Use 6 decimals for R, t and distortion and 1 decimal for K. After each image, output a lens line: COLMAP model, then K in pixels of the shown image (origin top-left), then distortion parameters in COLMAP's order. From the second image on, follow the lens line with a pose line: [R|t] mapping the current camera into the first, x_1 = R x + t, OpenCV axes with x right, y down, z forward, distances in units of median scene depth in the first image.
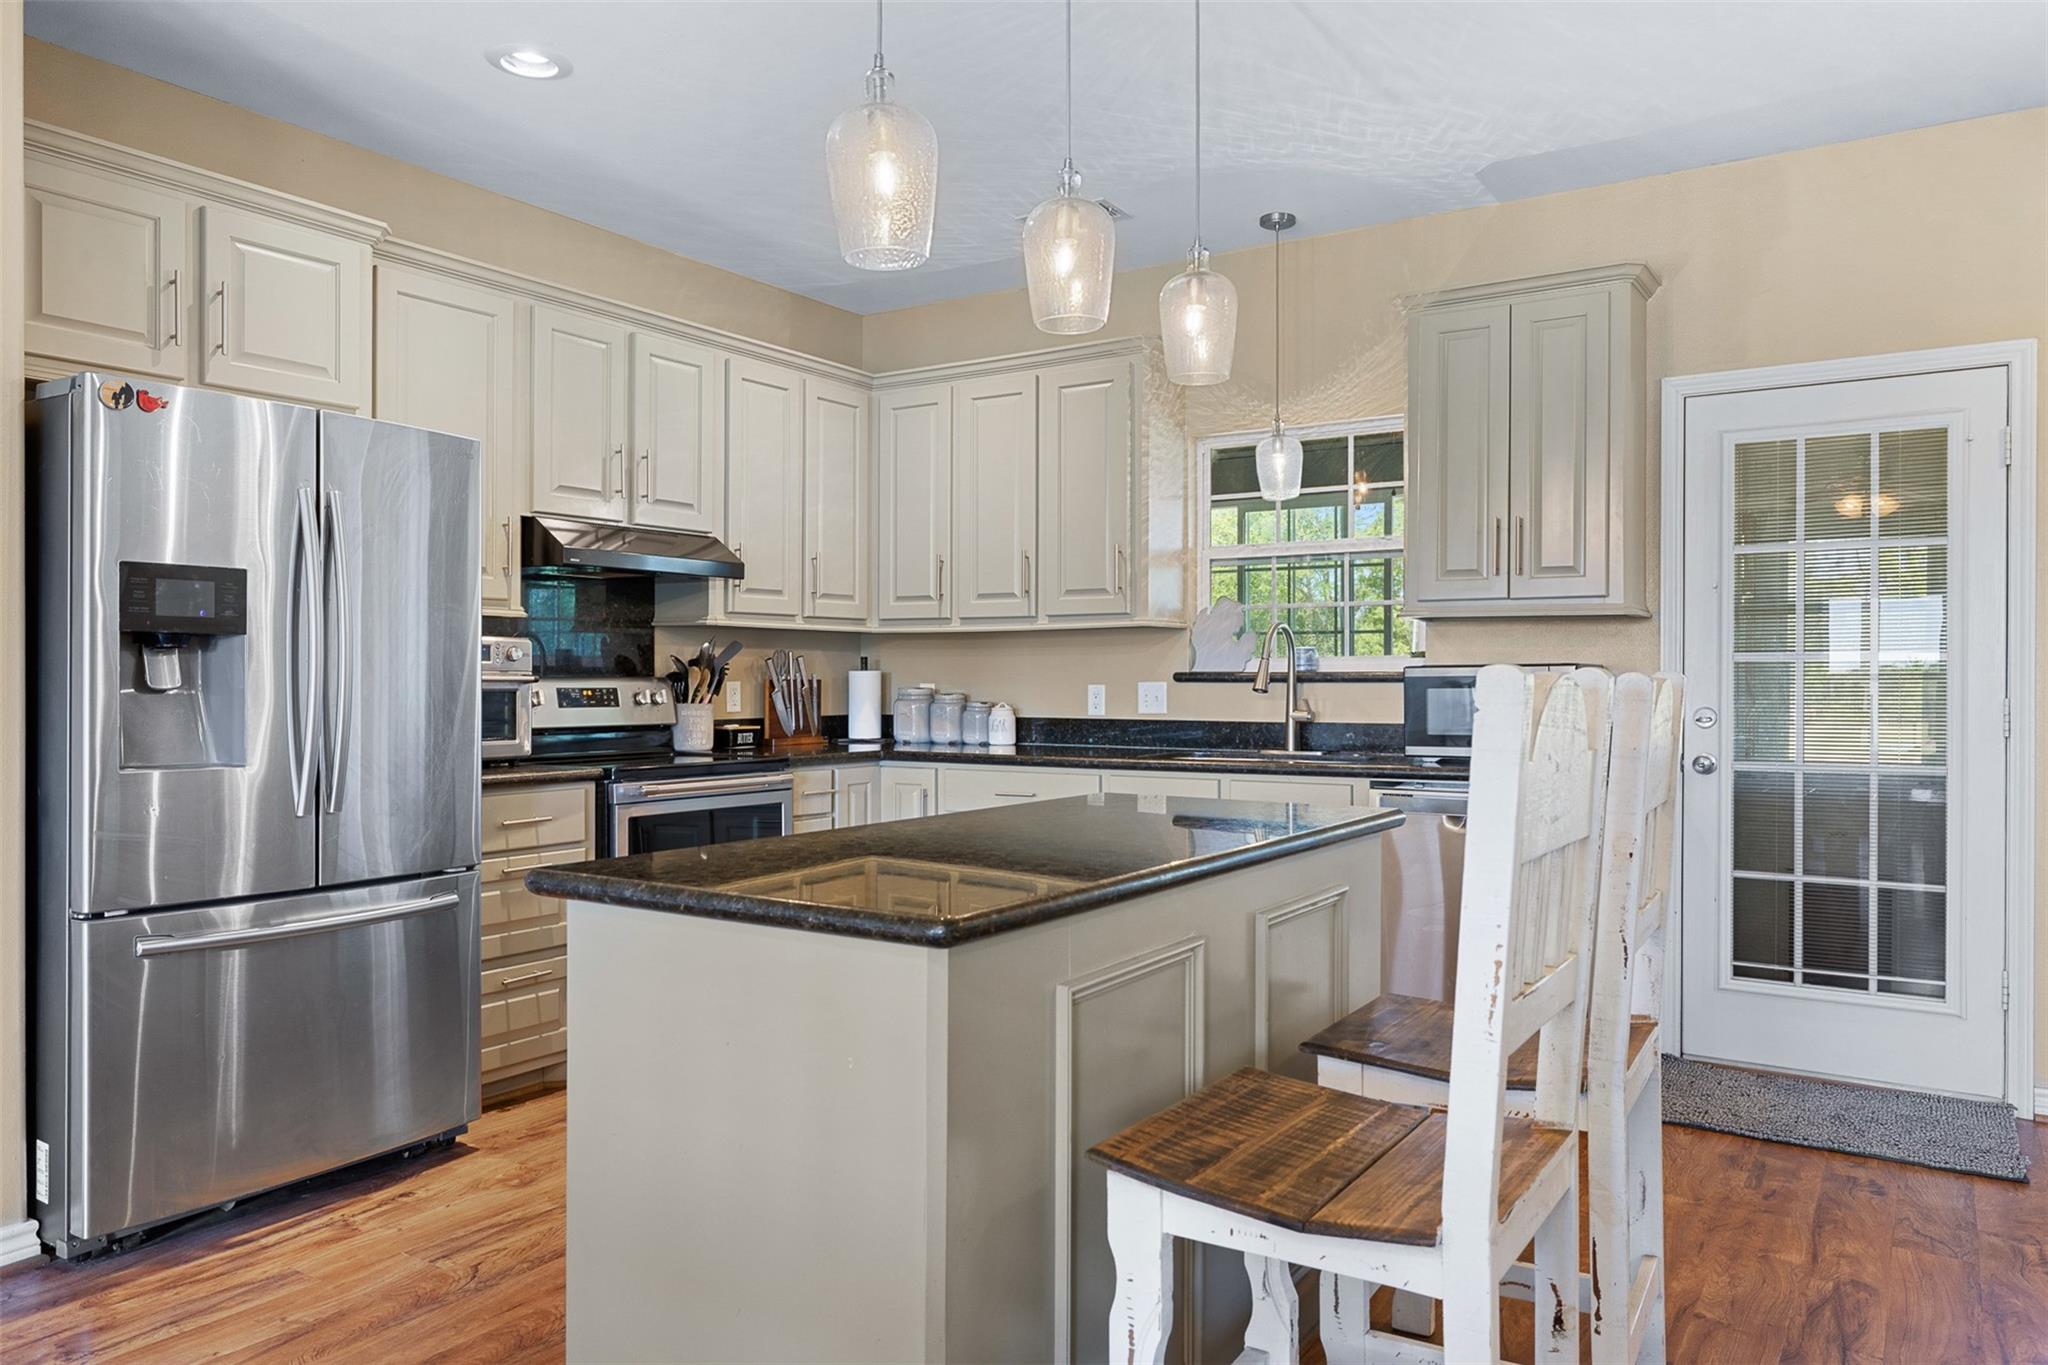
lens RADIAL K [[1390.2, 0, 1025.2], [0, 1390.2, 682.7], [0, 0, 1]] dist [-0.028059, -0.000273]
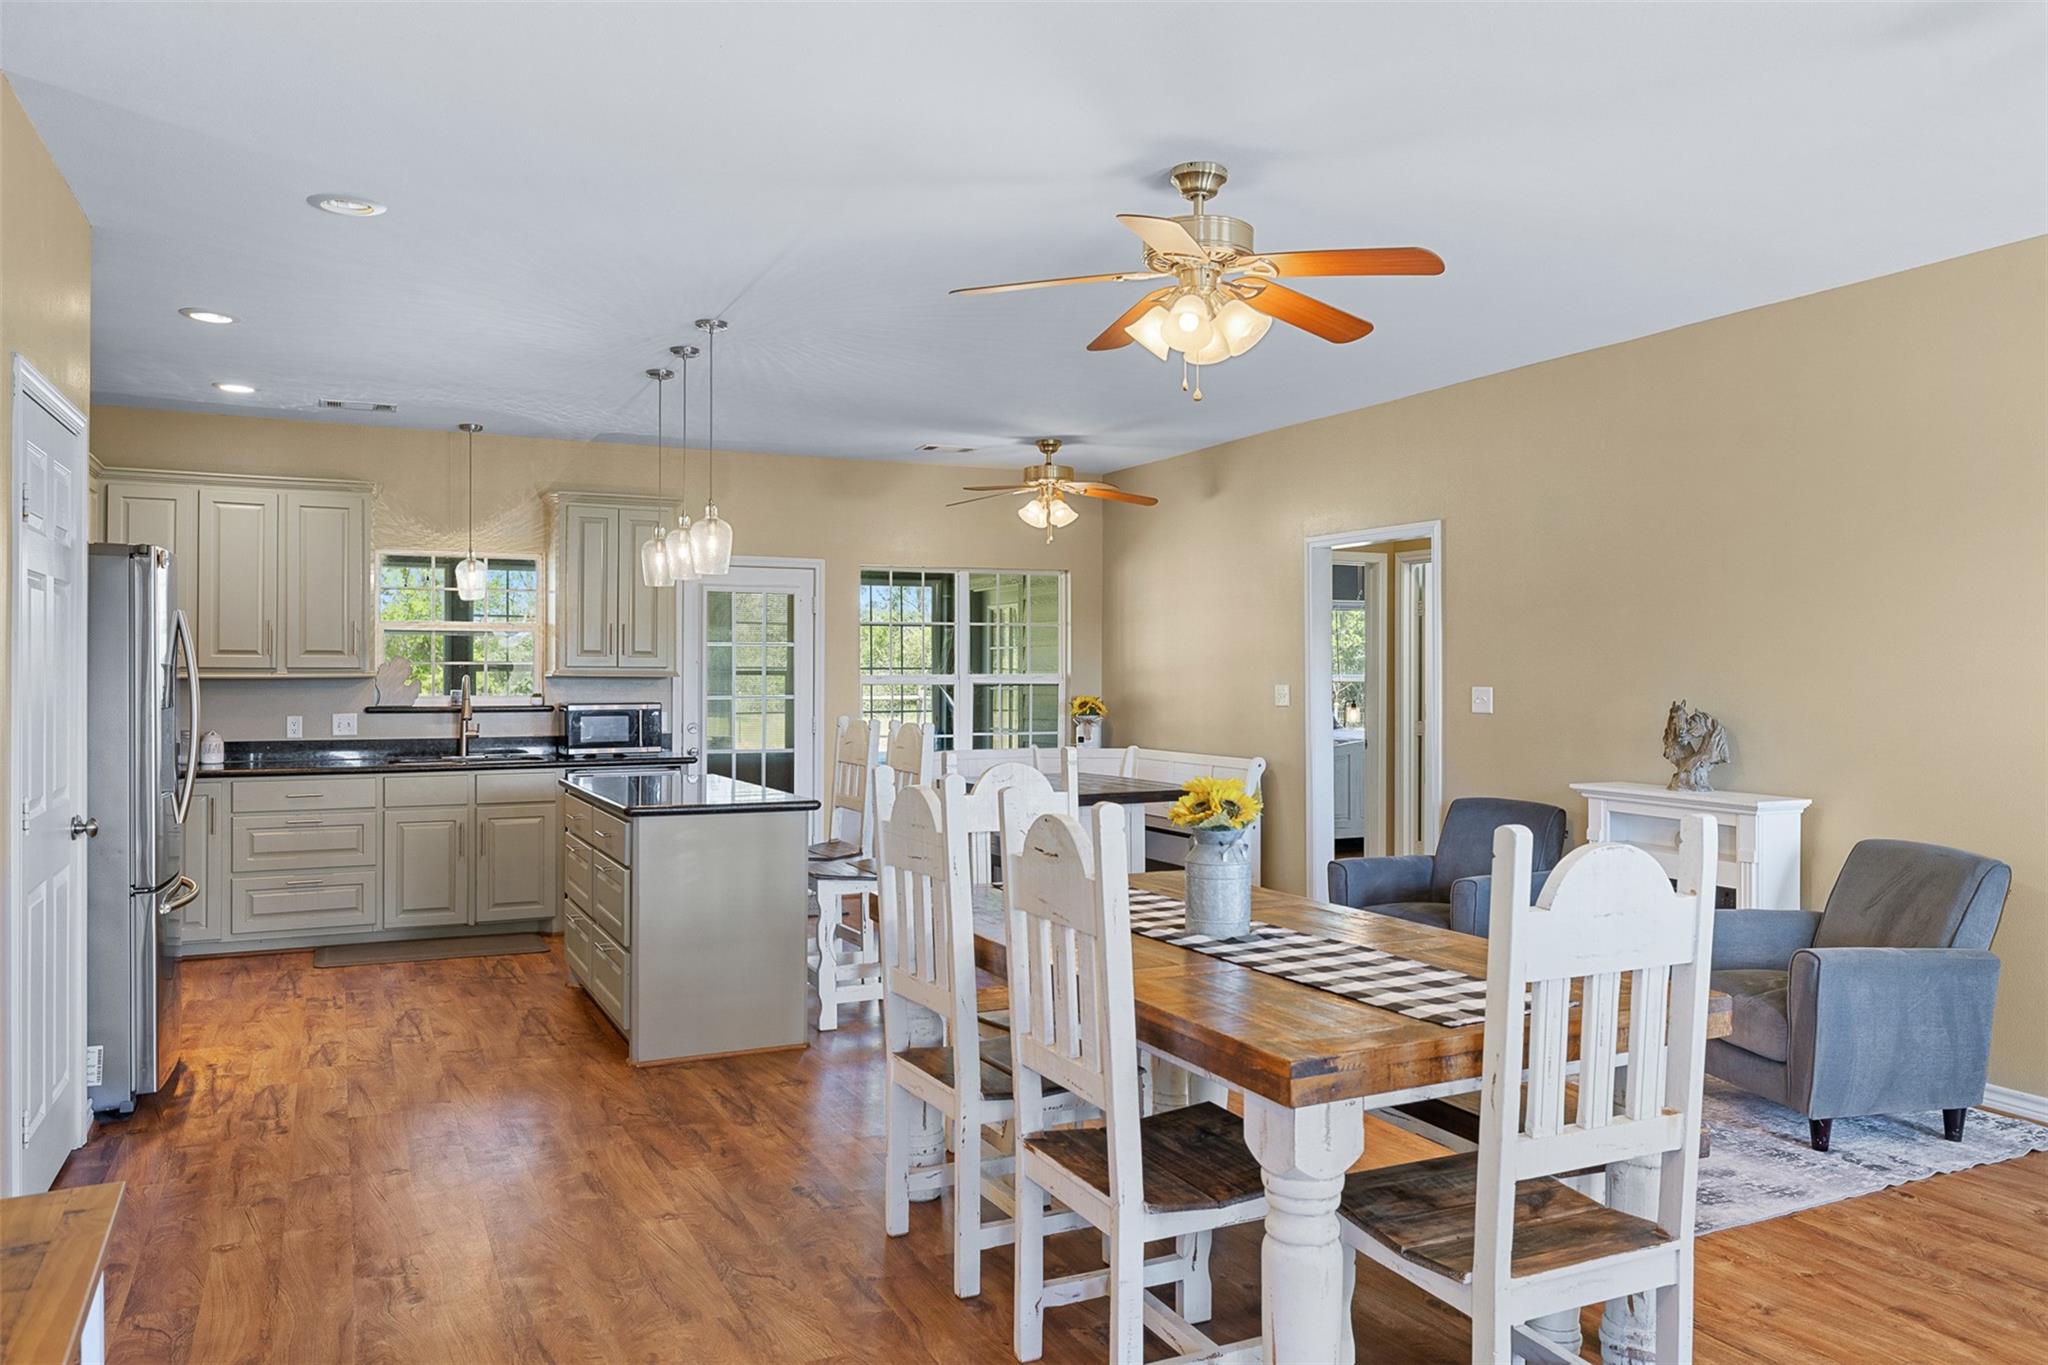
lens RADIAL K [[1471.7, 0, 1024.8], [0, 1471.7, 681.1], [0, 0, 1]] dist [-0.001238, -0.000414]
pose [[0.520962, -0.004650, 0.853567, -0.898845], [-0.001008, 0.999981, 0.006062, -0.047040], [-0.853579, -0.004019, 0.520948, -0.421357]]
